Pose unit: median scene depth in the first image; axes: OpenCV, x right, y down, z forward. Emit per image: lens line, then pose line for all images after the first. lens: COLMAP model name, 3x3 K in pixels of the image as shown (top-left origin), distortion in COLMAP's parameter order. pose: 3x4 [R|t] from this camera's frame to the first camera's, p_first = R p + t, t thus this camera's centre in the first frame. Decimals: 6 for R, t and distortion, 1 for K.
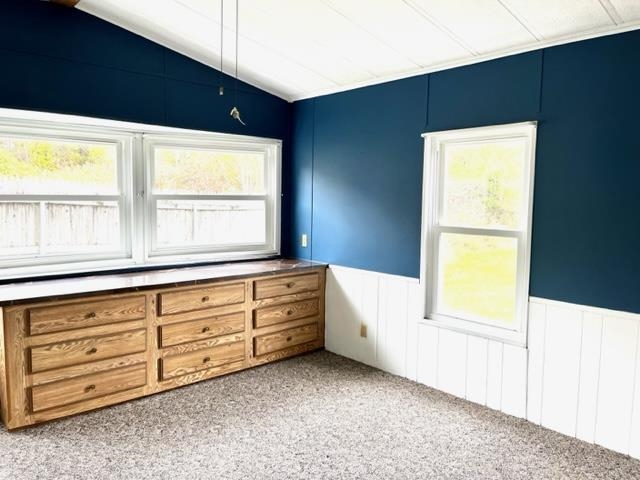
lens RADIAL K [[485.9, 0, 324.2], [0, 485.9, 233.7], [0, 0, 1]] dist [0.058739, -0.075922]
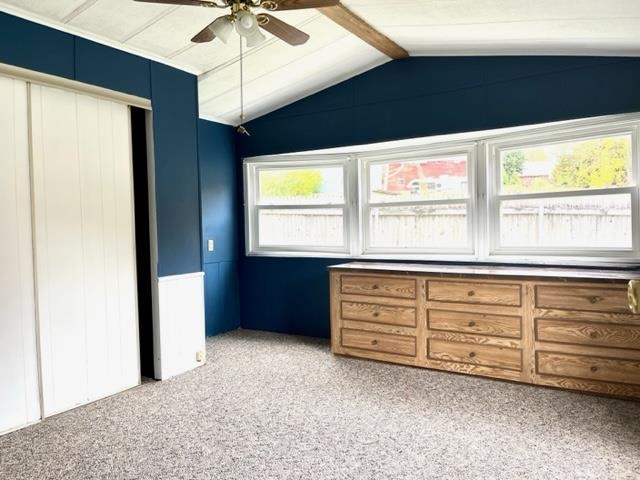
lens RADIAL K [[485.9, 0, 323.4], [0, 485.9, 234.5], [0, 0, 1]] dist [0.058739, -0.075922]
pose [[0.271006, 0.003502, -0.962571, 0.645973], [-0.049082, 0.998743, -0.010185, 0.036826], [0.961325, 0.050005, 0.270838, 0.423043]]
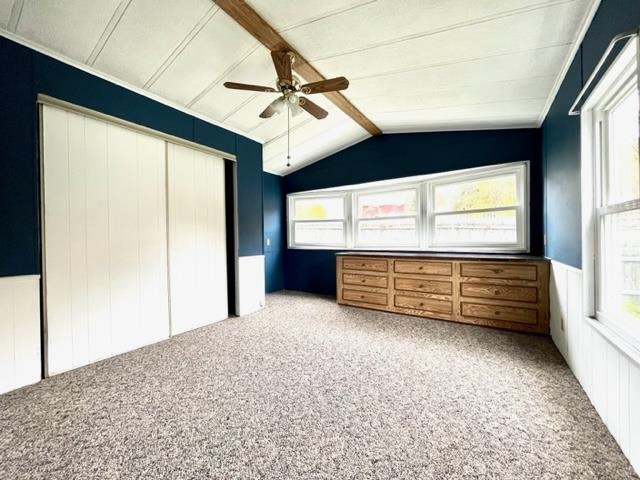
lens RADIAL K [[258.0, 0, 318.1], [0, 258.0, 238.9], [0, 0, 1]] dist [-0.001532, -0.000294]
pose [[0.237899, -0.014217, -0.971186, 0.550102], [-0.057096, 0.997959, -0.028595, 0.077395], [0.969610, 0.062254, 0.236602, 0.426549]]
